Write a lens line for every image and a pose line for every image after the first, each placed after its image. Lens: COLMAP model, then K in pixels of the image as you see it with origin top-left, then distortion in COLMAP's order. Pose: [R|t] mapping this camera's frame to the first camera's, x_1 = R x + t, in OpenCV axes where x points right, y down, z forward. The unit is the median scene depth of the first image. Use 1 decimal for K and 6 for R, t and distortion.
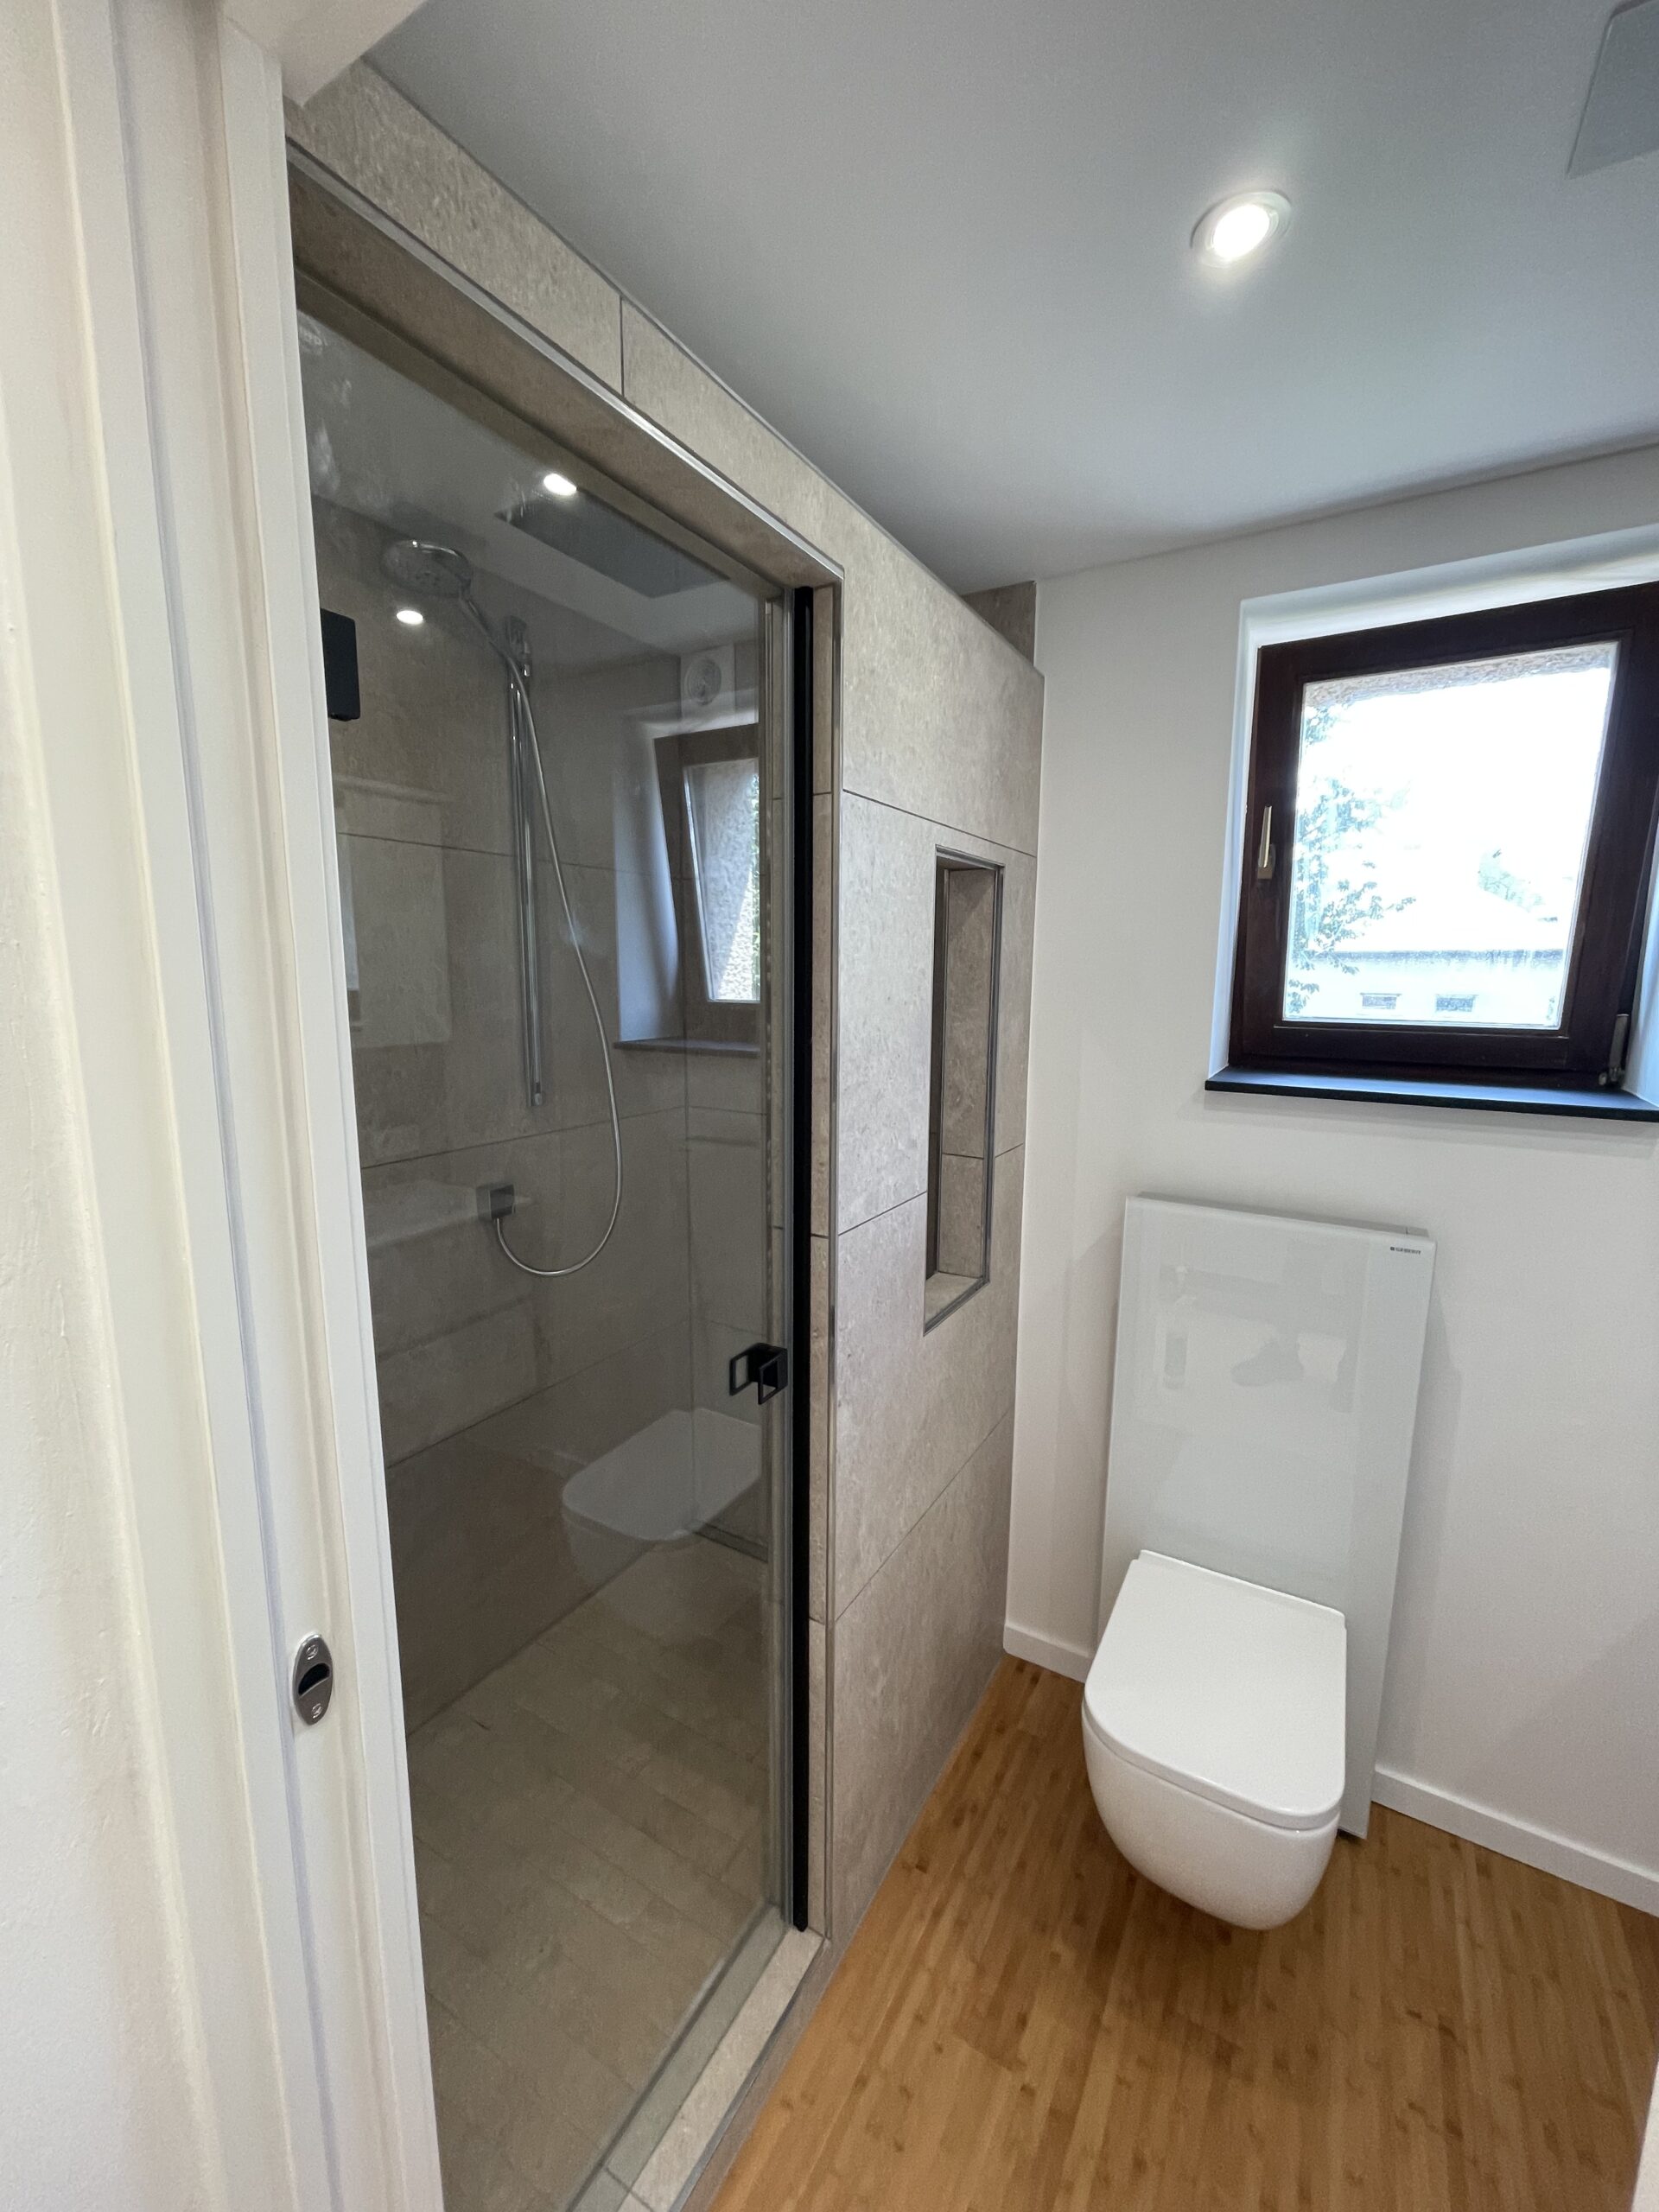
lens RADIAL K [[886.9, 0, 825.6], [0, 886.9, 1107.1], [0, 0, 1]] dist [-0.001501, -0.001373]
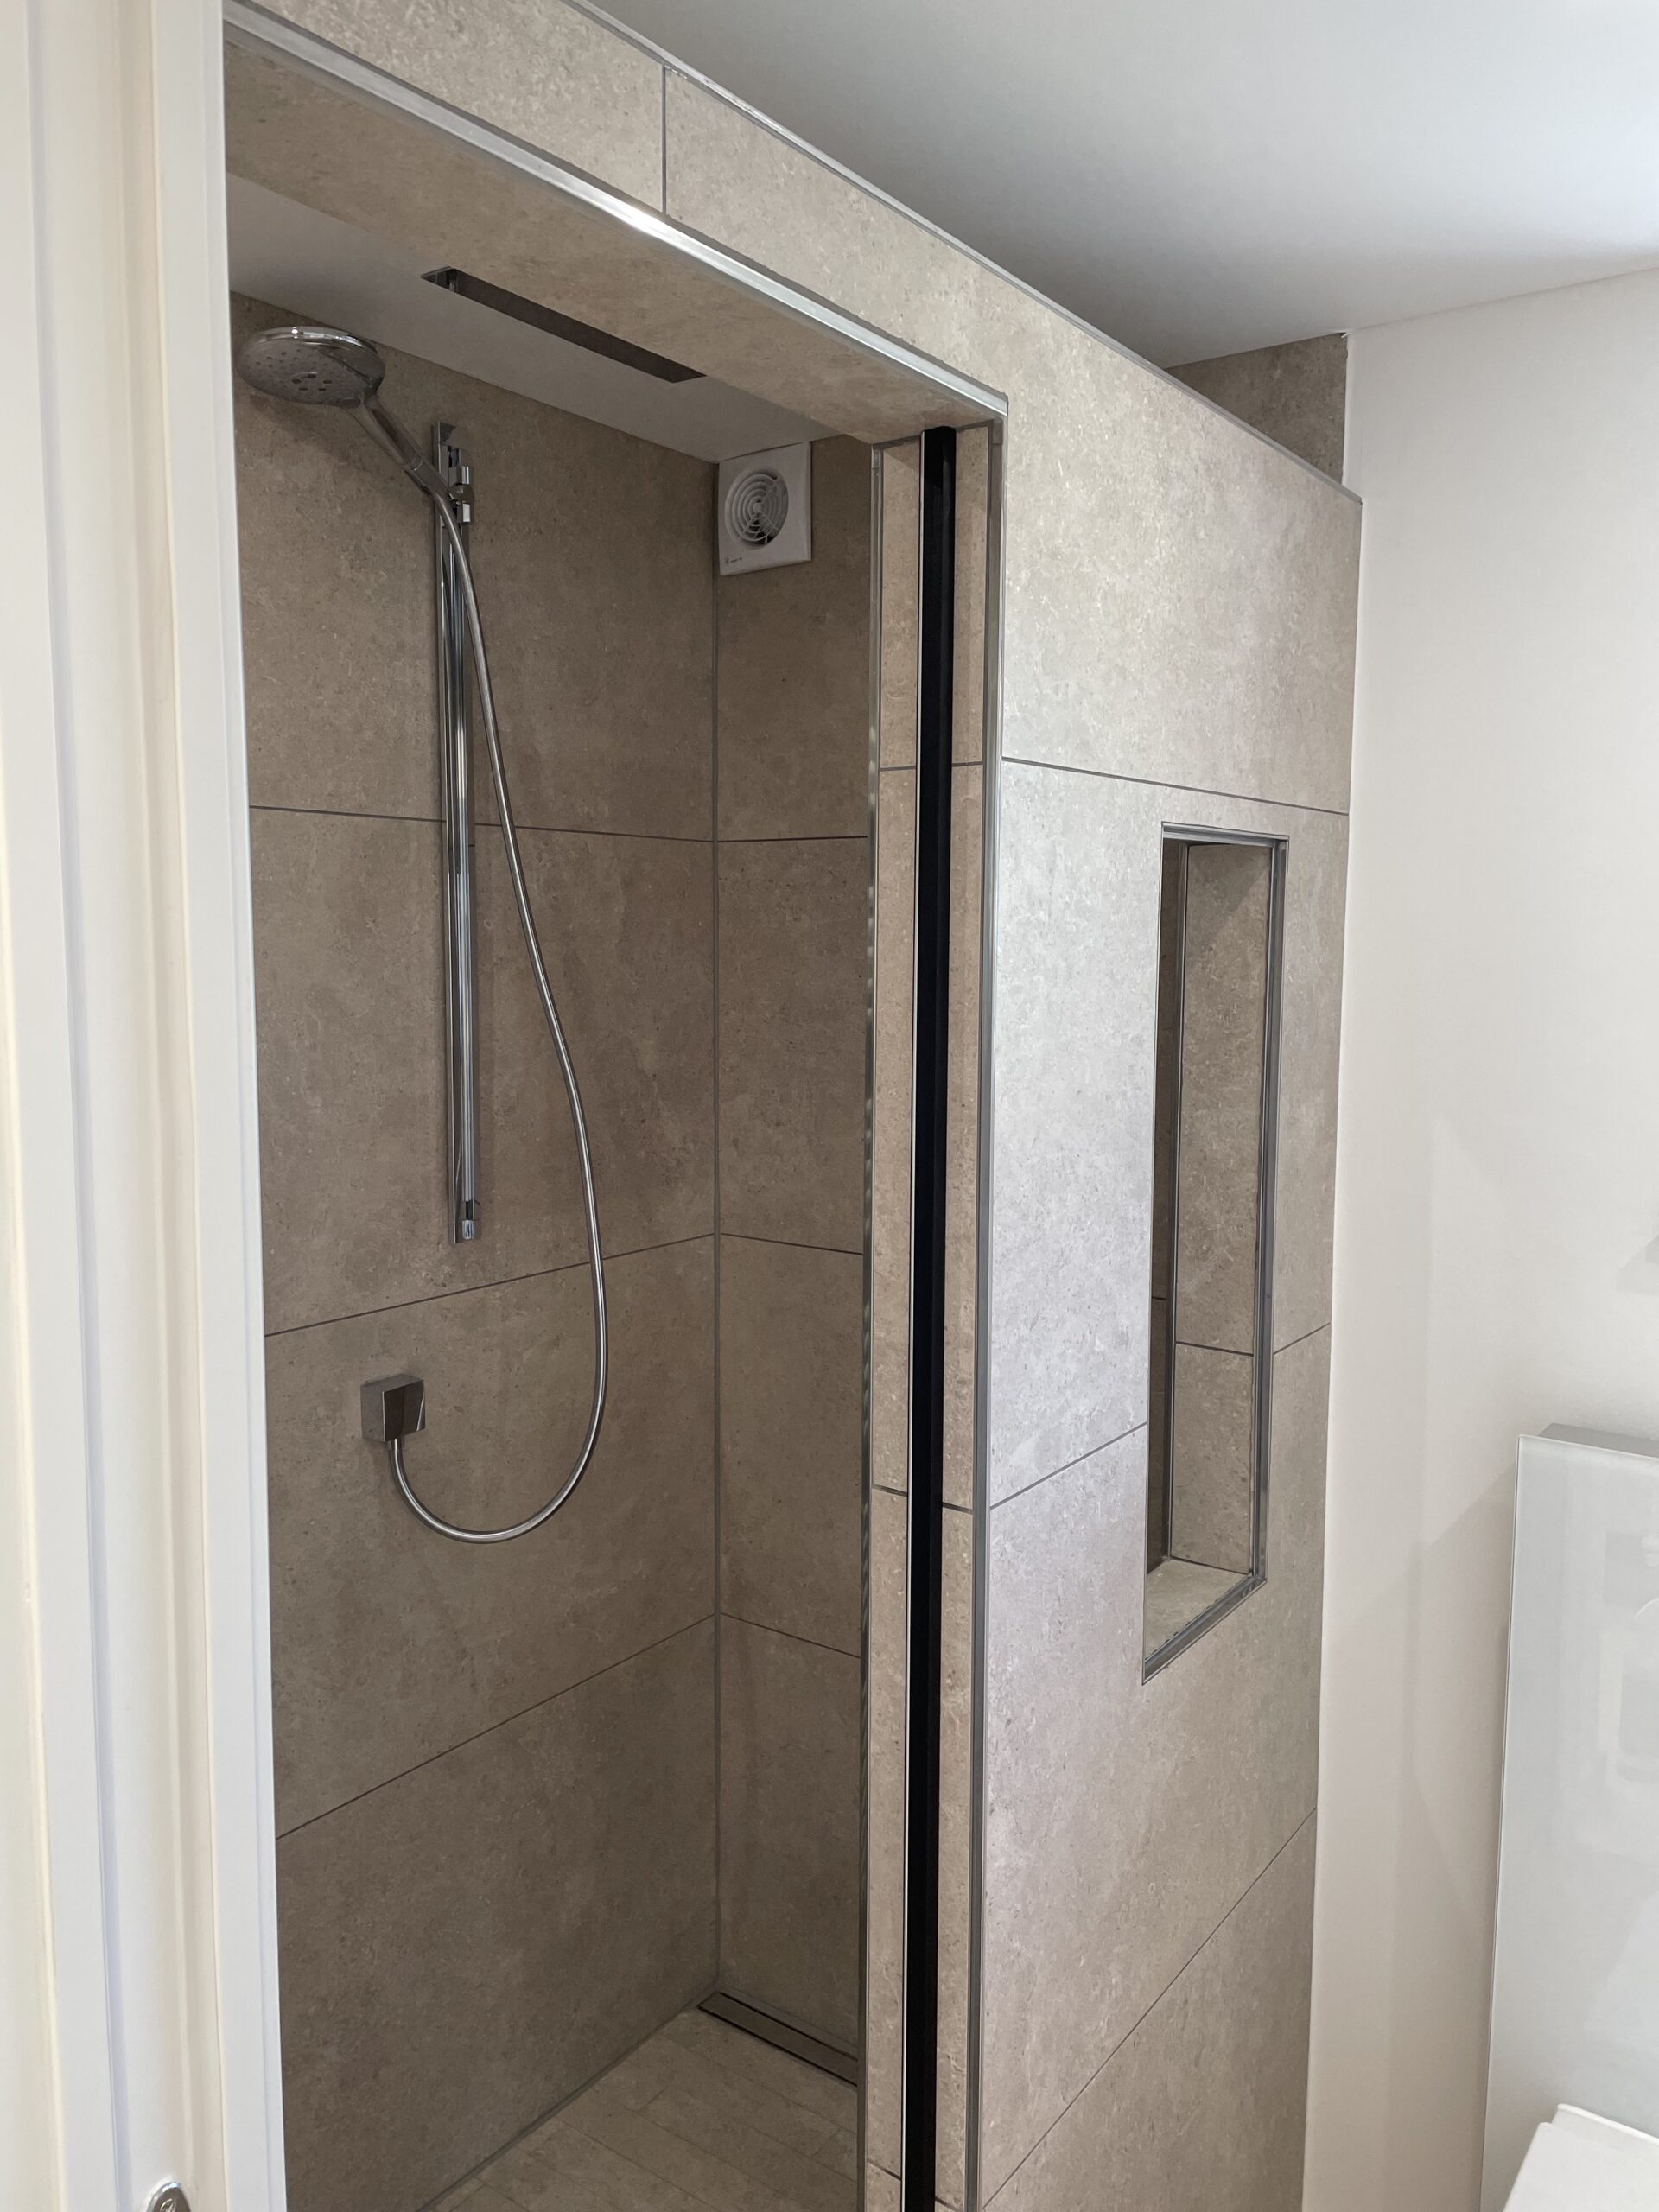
lens RADIAL K [[1681.1, 0, 794.2], [0, 1681.1, 1079.0], [0, 0, 1]] dist [0.059955, -0.075133]
pose [[0.995405, 0.006144, -0.095558, -0.008276], [-0.011094, 0.998619, -0.051357, -0.066431], [0.095111, 0.052181, 0.994098, -0.102091]]
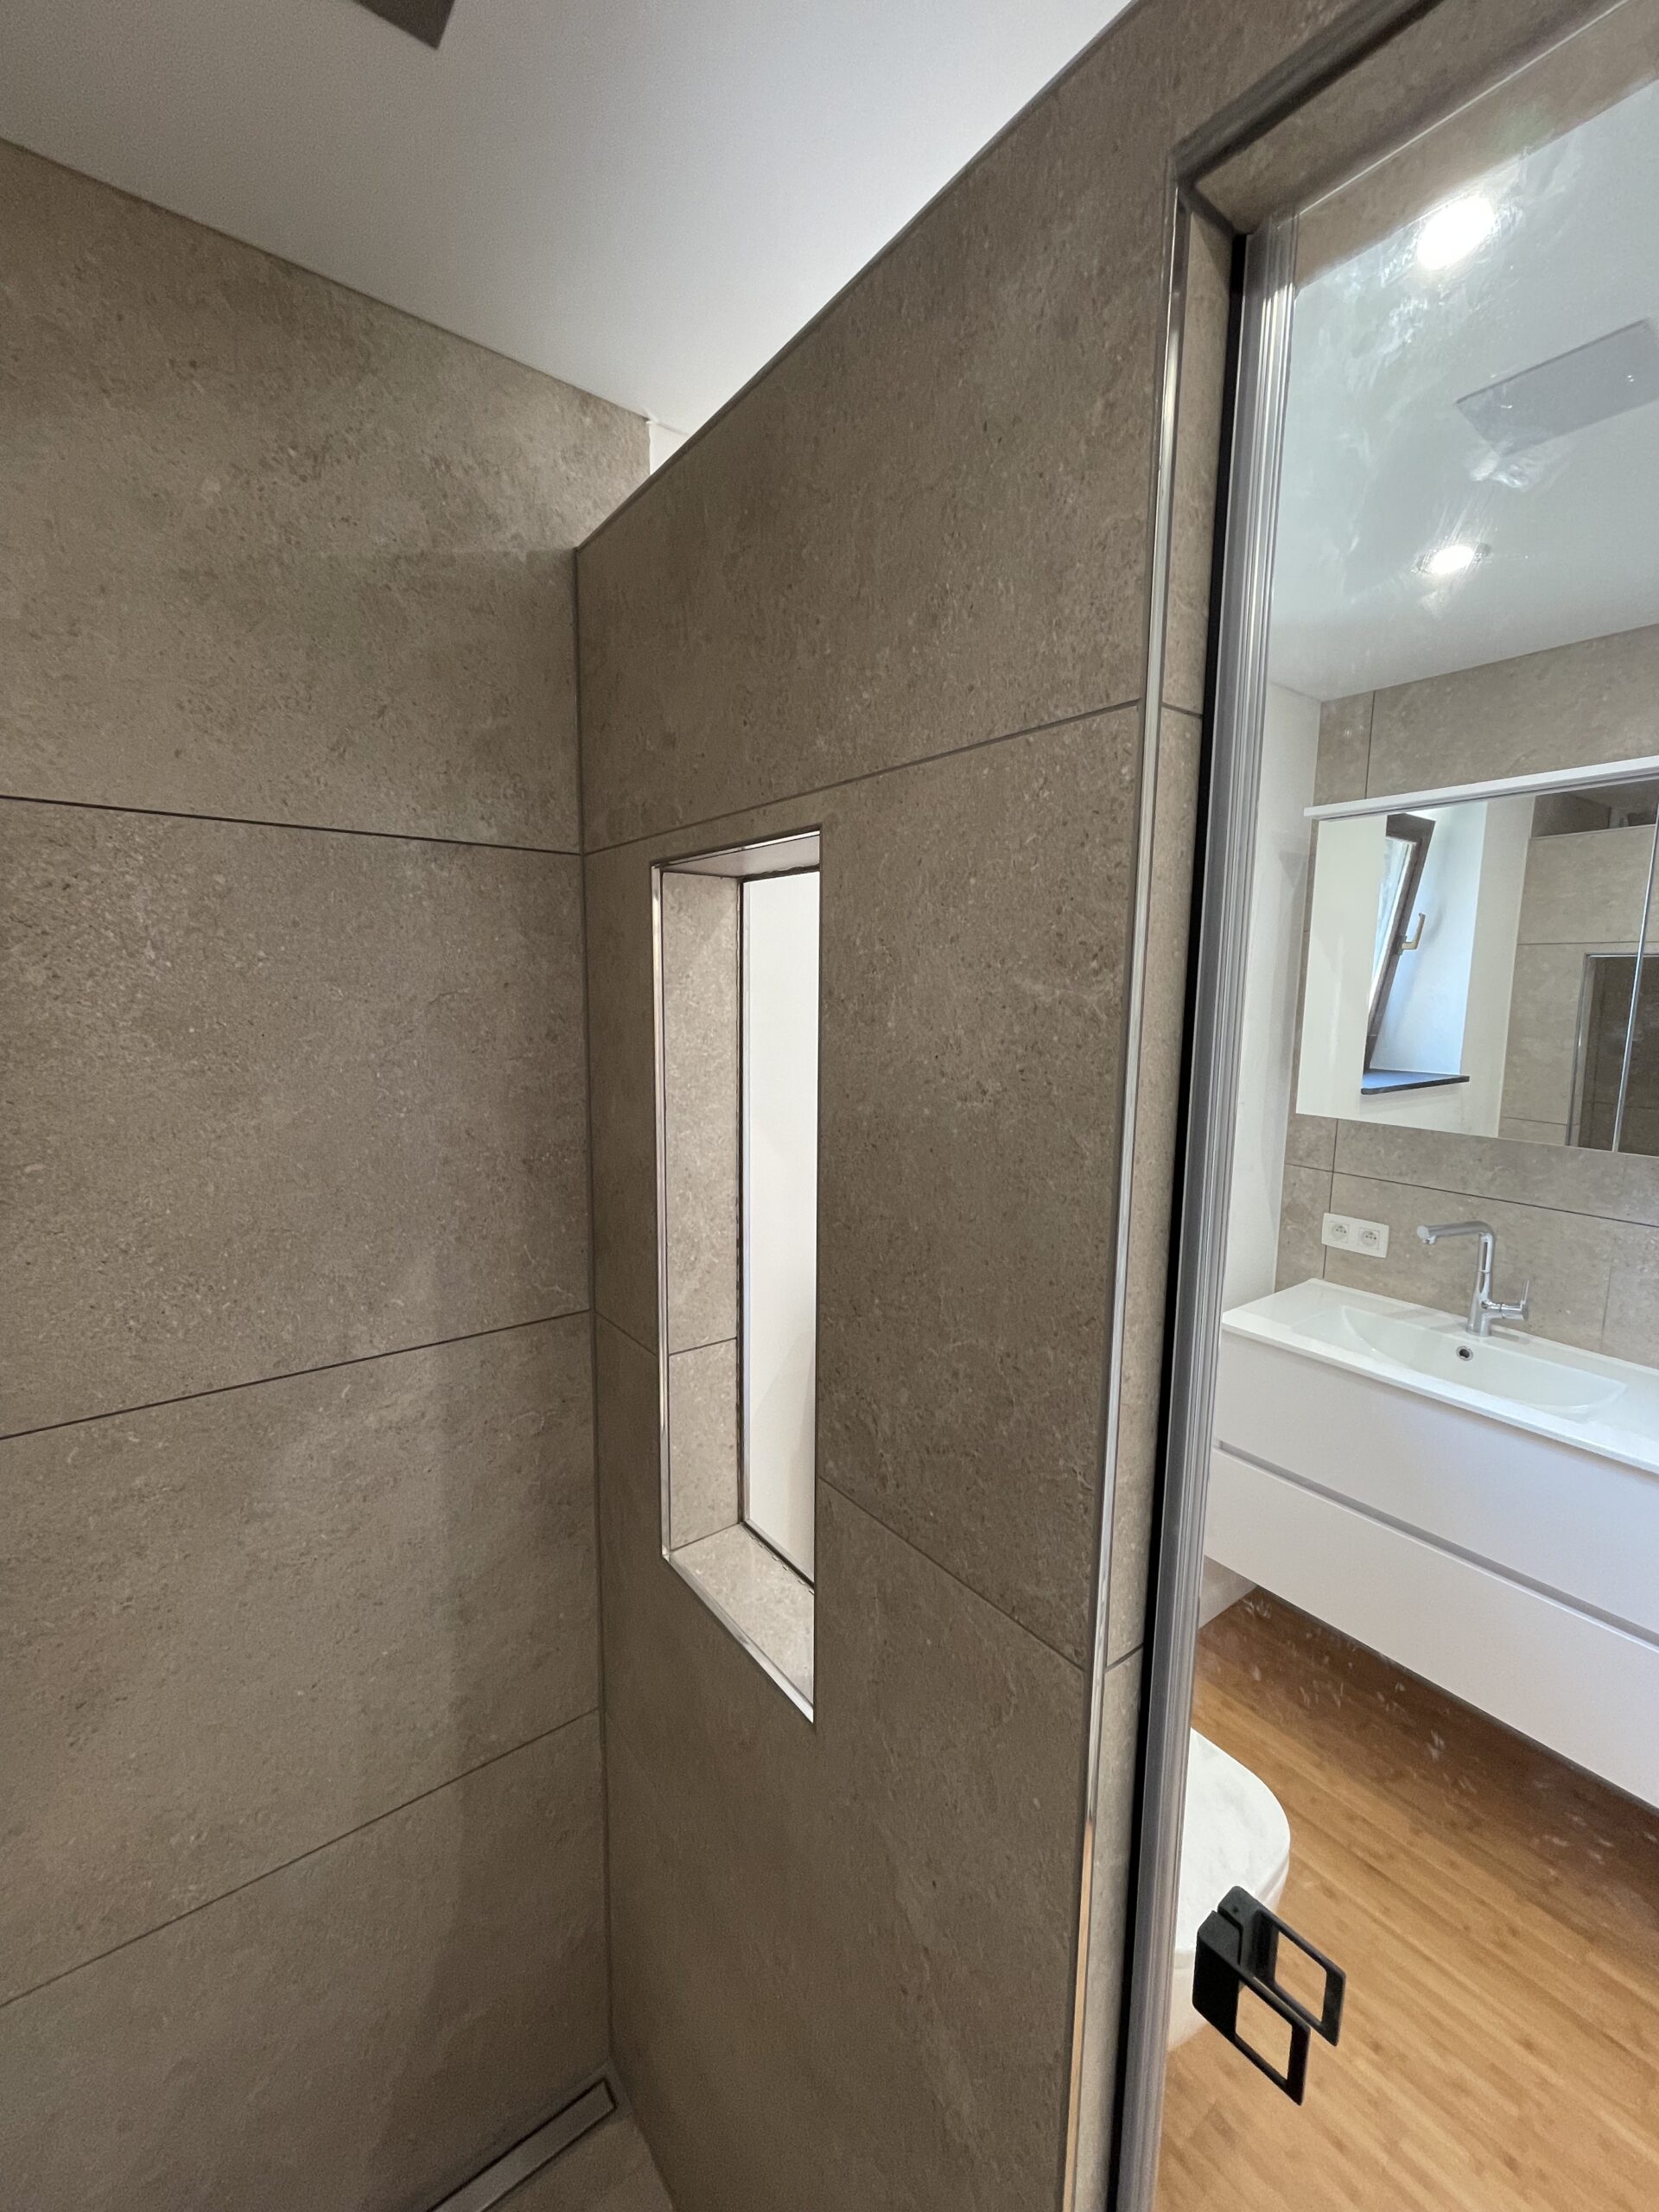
lens RADIAL K [[886.9, 0, 840.8], [0, 886.9, 1102.6], [0, 0, 1]] dist [-0.001501, -0.001373]
pose [[0.368576, -0.123940, 0.921298, -0.412657], [0.132673, 0.987940, 0.079827, -0.171579], [-0.920081, 0.092809, 0.380575, 0.793255]]
